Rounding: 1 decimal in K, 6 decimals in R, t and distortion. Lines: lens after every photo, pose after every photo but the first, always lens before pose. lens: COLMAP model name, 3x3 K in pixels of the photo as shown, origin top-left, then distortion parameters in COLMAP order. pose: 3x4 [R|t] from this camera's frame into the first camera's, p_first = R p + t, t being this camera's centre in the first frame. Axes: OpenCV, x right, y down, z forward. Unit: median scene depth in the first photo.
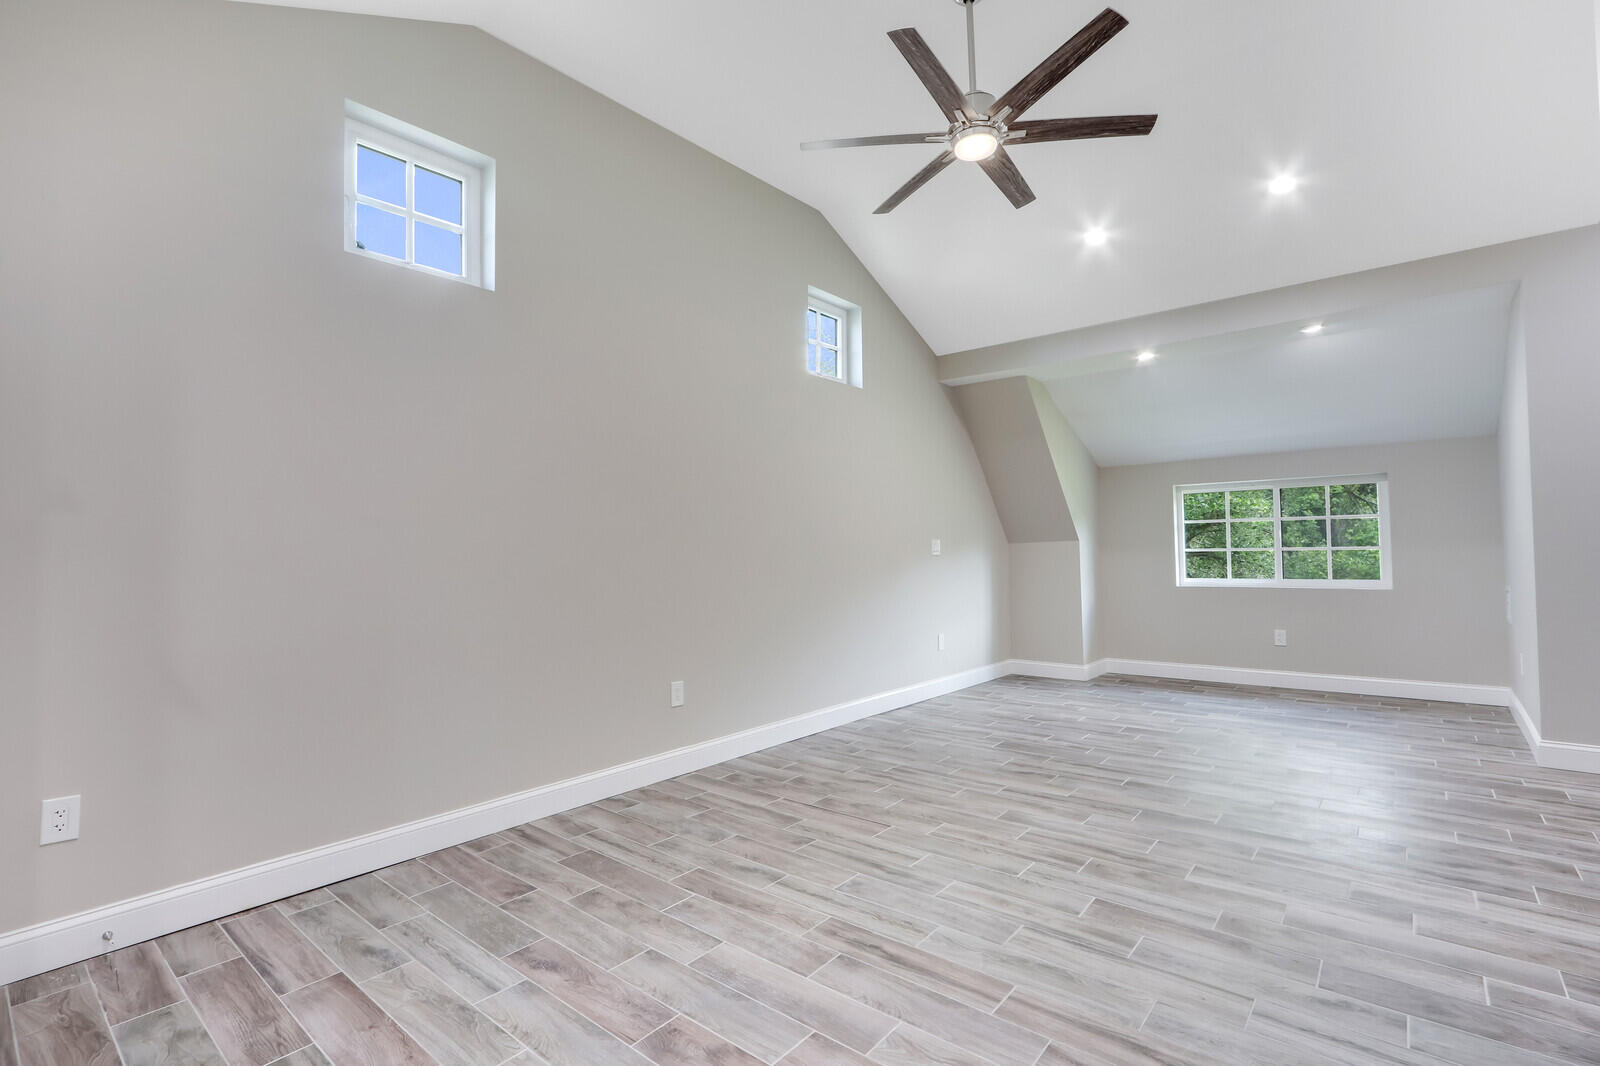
lens RADIAL K [[738.7, 0, 793.2], [0, 738.7, 532.8], [0, 0, 1]] dist [-0.023330, 0.003986]
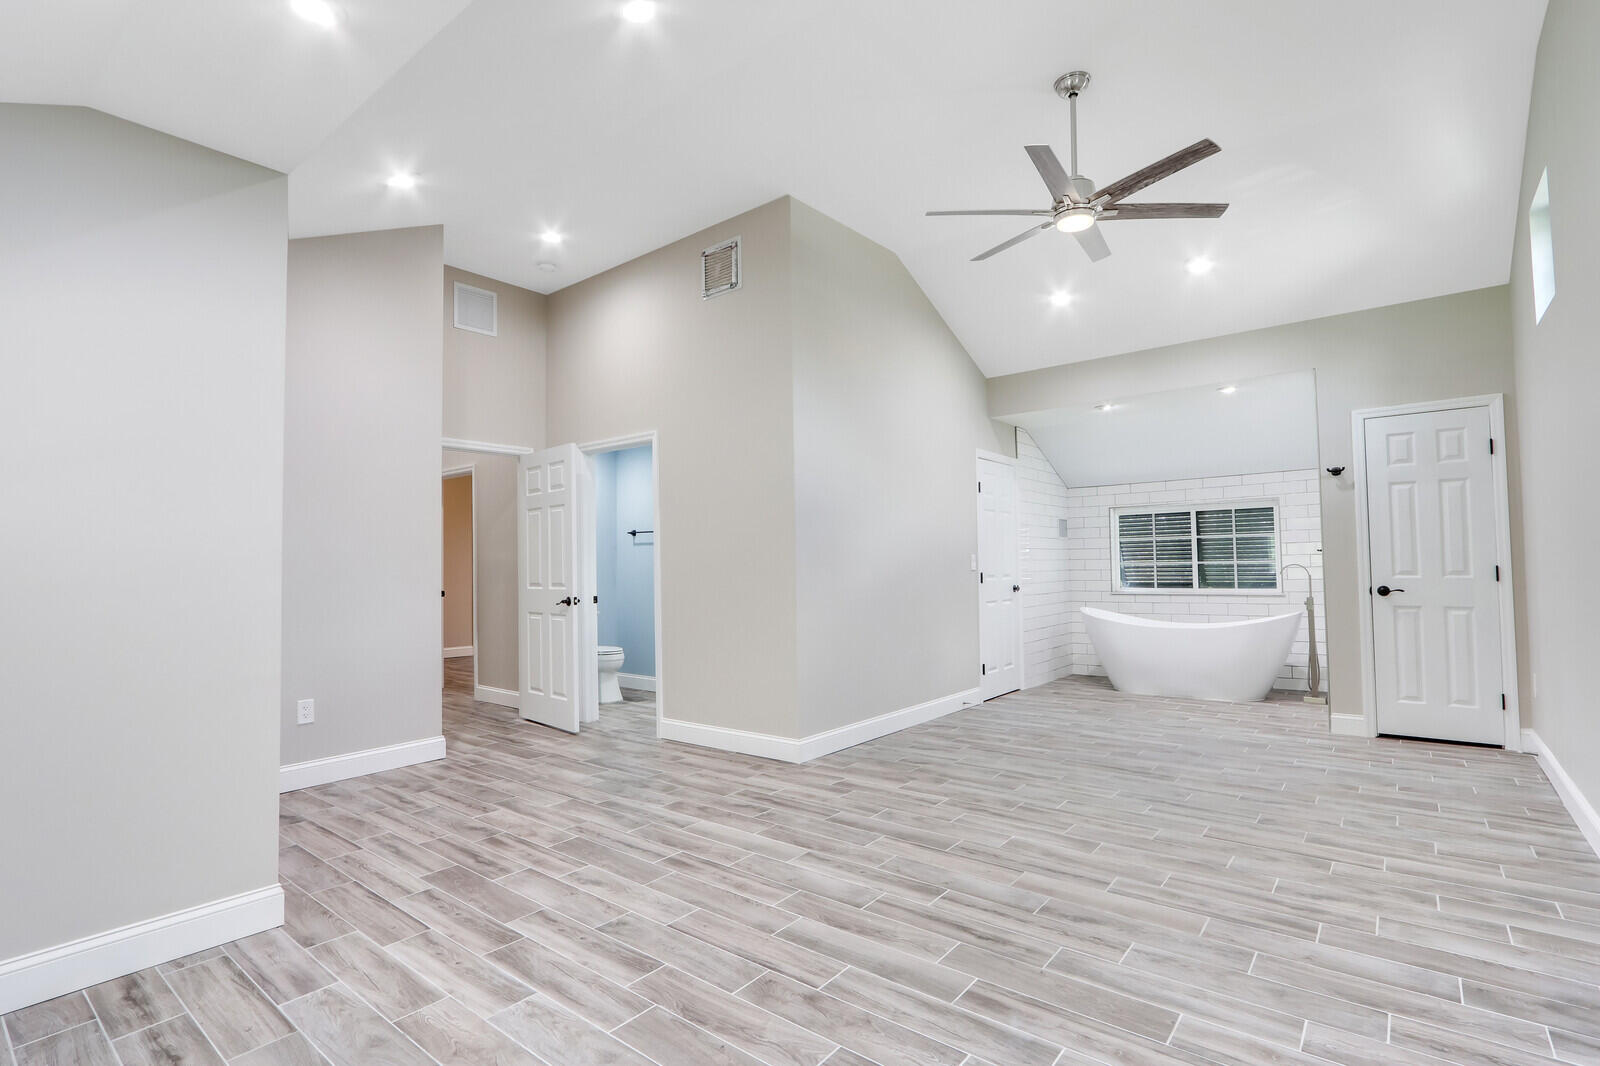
lens RADIAL K [[756.2, 0, 792.7], [0, 756.2, 539.3], [0, 0, 1]] dist [-0.018933, 0.003388]
pose [[-0.999263, 0.029849, -0.024120, 0.669604], [0.031395, 0.997294, -0.066481, 0.045423], [0.022071, -0.067190, -0.997496, 1.937718]]
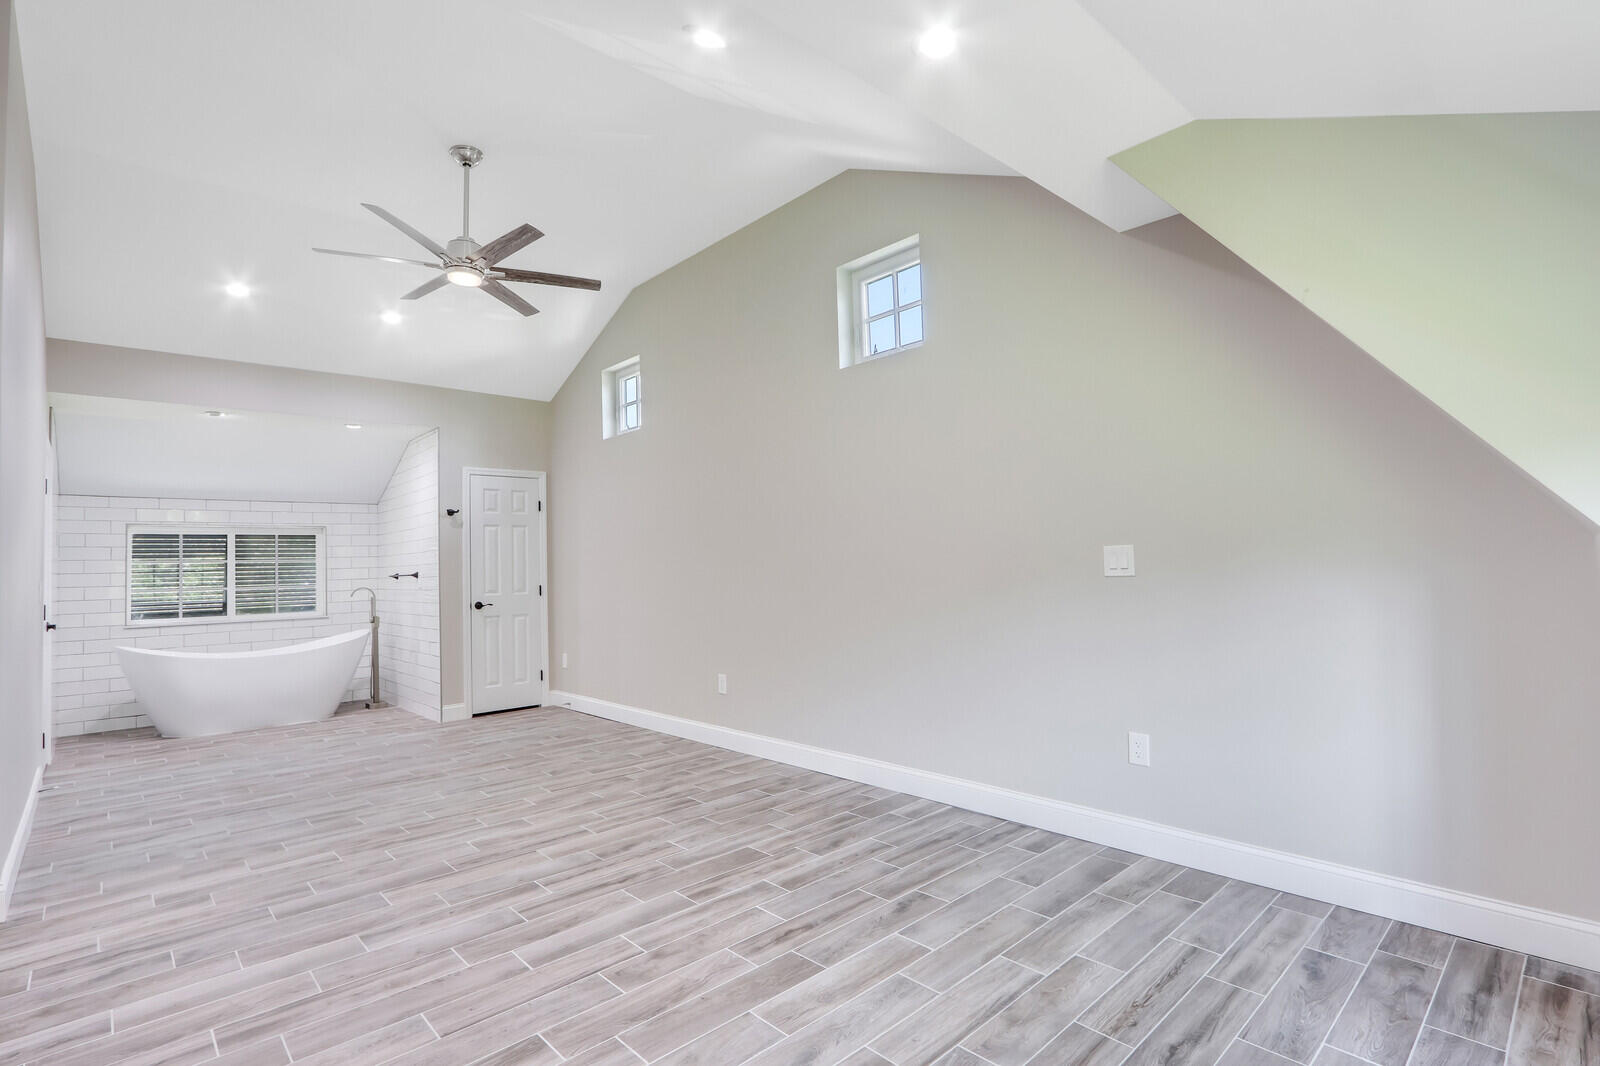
lens RADIAL K [[756.2, 0, 792.7], [0, 756.2, 539.3], [0, 0, 1]] dist [-0.018933, 0.003388]
pose [[-0.115826, -0.019642, -0.993075, 1.355849], [0.057490, 0.997996, -0.026445, 0.010894], [0.991604, -0.060155, -0.114465, 1.531618]]
